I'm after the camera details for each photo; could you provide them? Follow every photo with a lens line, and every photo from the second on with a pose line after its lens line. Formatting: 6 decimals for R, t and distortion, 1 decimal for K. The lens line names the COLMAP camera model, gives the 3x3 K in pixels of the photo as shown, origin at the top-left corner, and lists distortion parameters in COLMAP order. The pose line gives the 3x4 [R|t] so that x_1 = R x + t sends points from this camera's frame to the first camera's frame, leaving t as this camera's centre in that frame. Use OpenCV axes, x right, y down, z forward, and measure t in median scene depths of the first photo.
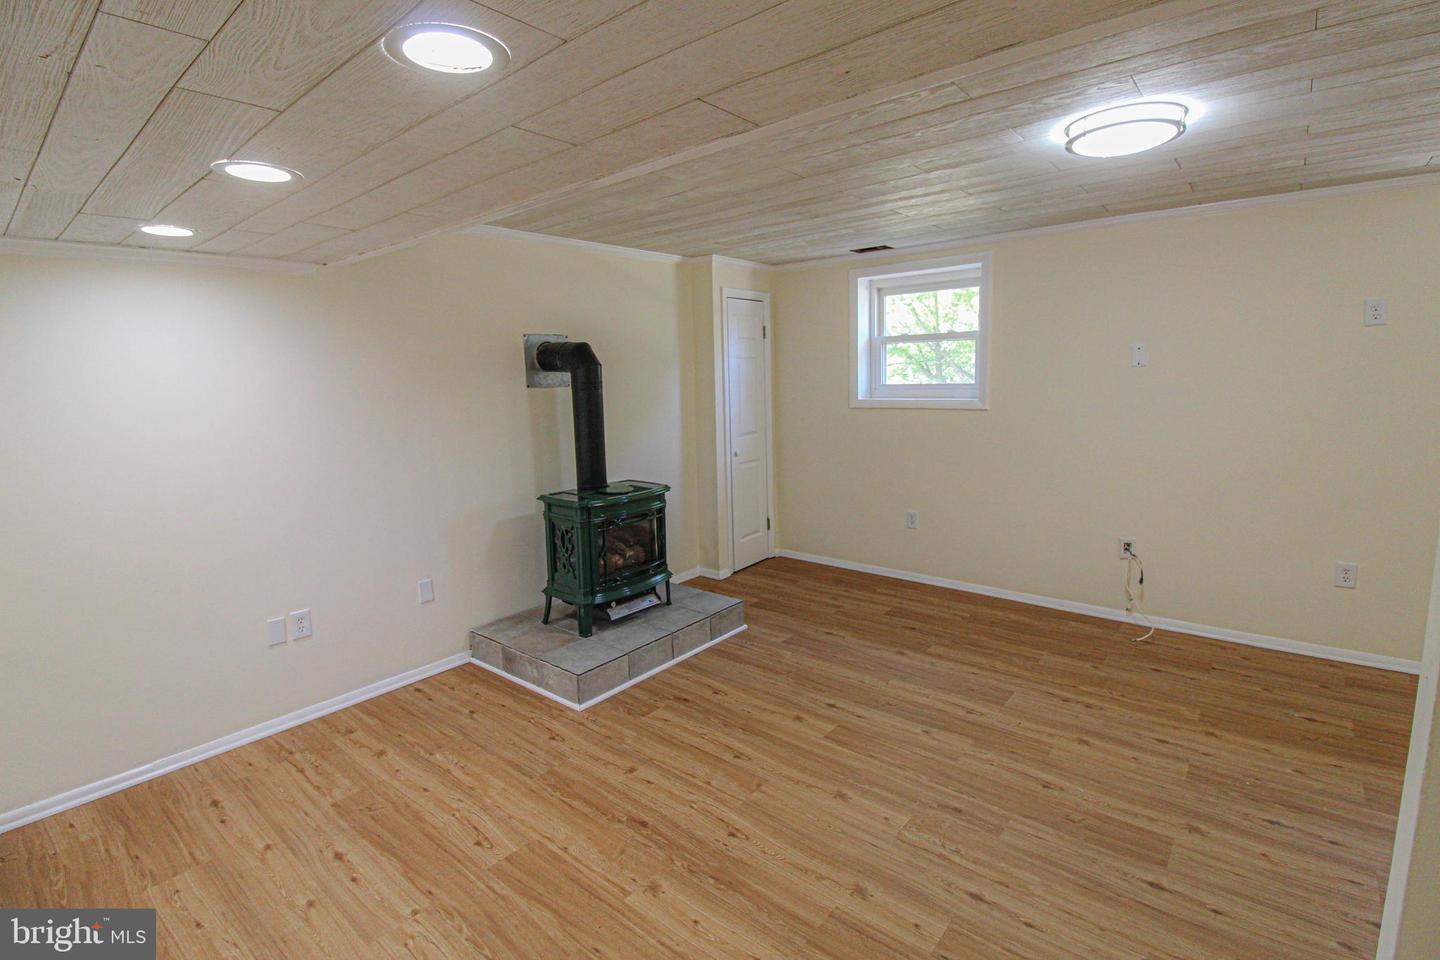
lens RADIAL K [[667.3, 0, 725.1], [0, 667.3, 470.2], [0, 0, 1]] dist [-0.002171, -0.010749]
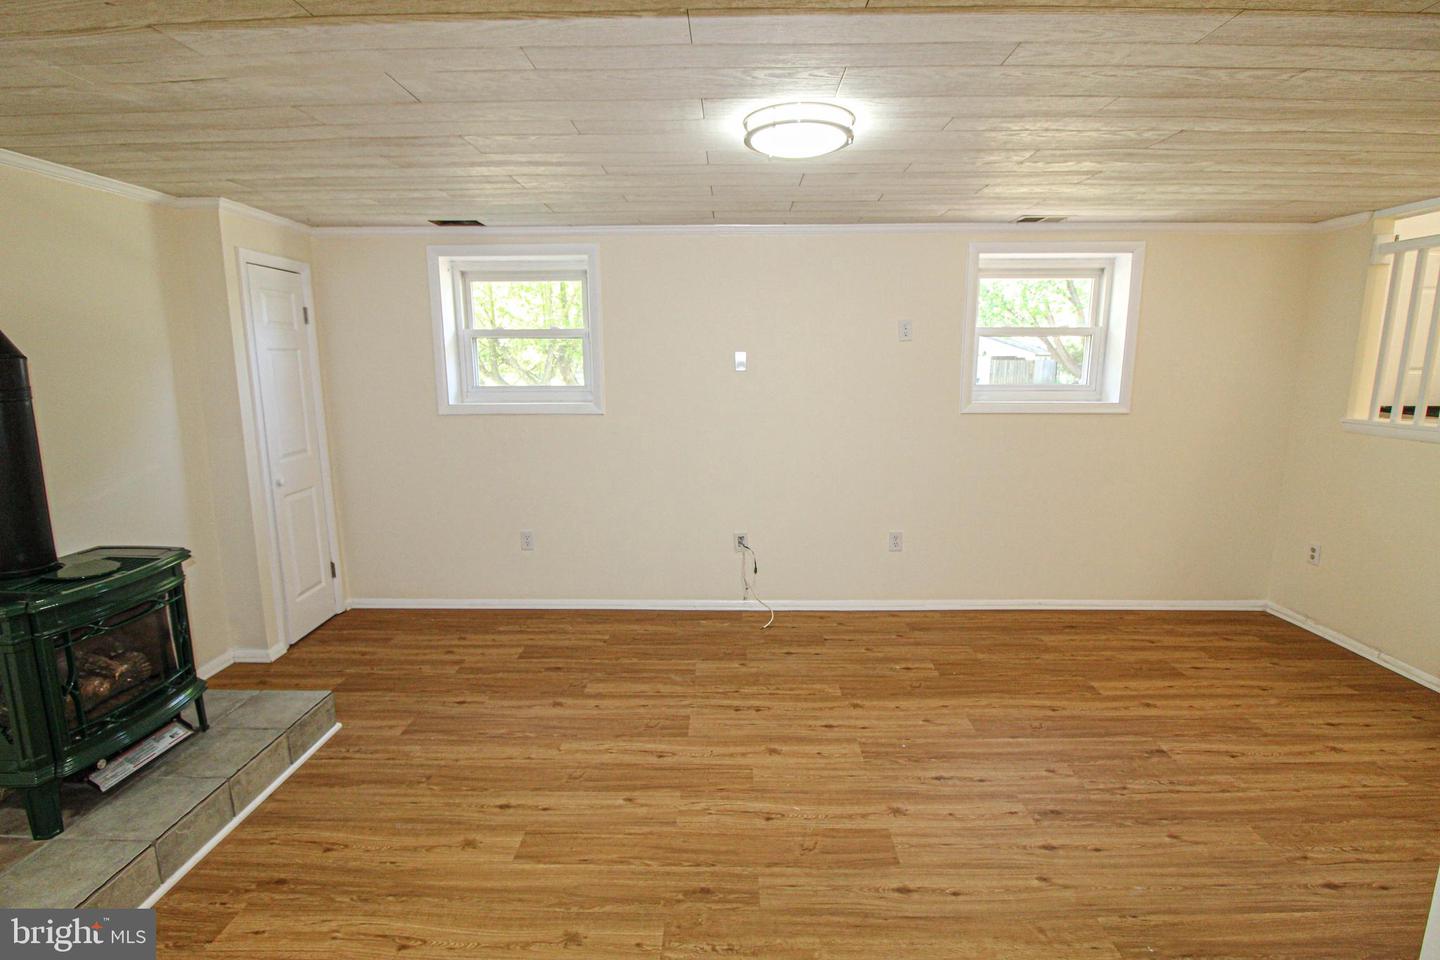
lens RADIAL K [[669.4, 0, 723.2], [0, 669.4, 473.0], [0, 0, 1]] dist [0.000958, -0.013708]
pose [[0.778557, -0.081835, 0.622215, -0.086949], [0.074701, 0.996497, 0.037592, -0.040227], [-0.623112, 0.017213, 0.781943, 0.208479]]
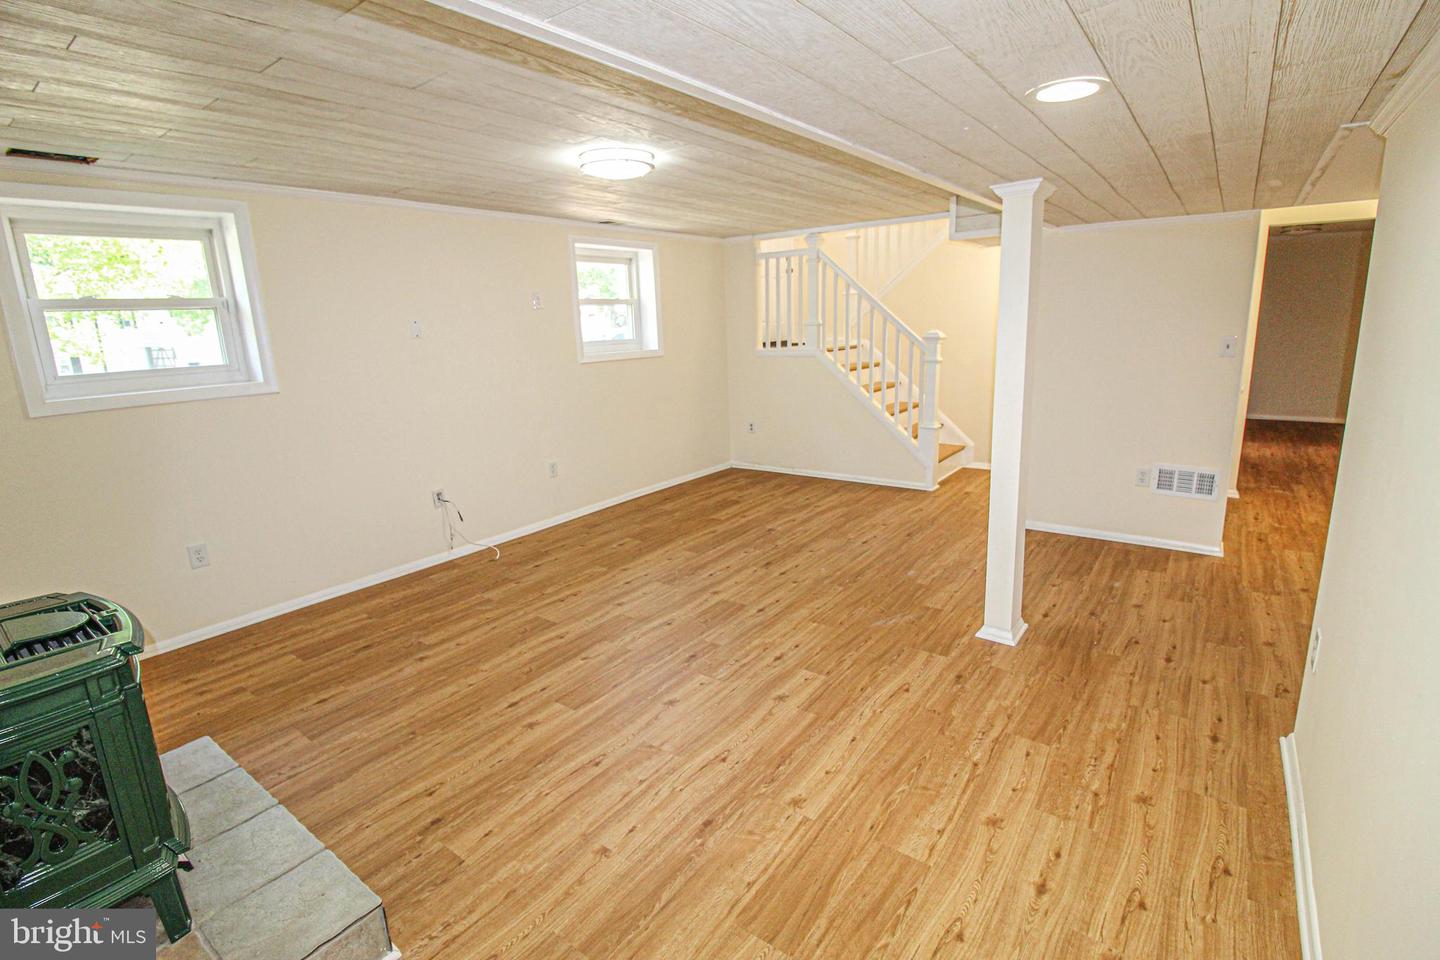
lens RADIAL K [[669.4, 0, 723.2], [0, 669.4, 473.0], [0, 0, 1]] dist [0.000958, -0.013708]
pose [[-0.053654, -0.194881, 0.979358, -0.635372], [0.182929, 0.962255, 0.201499, -0.077839], [-0.981661, 0.189964, -0.015979, 0.615768]]
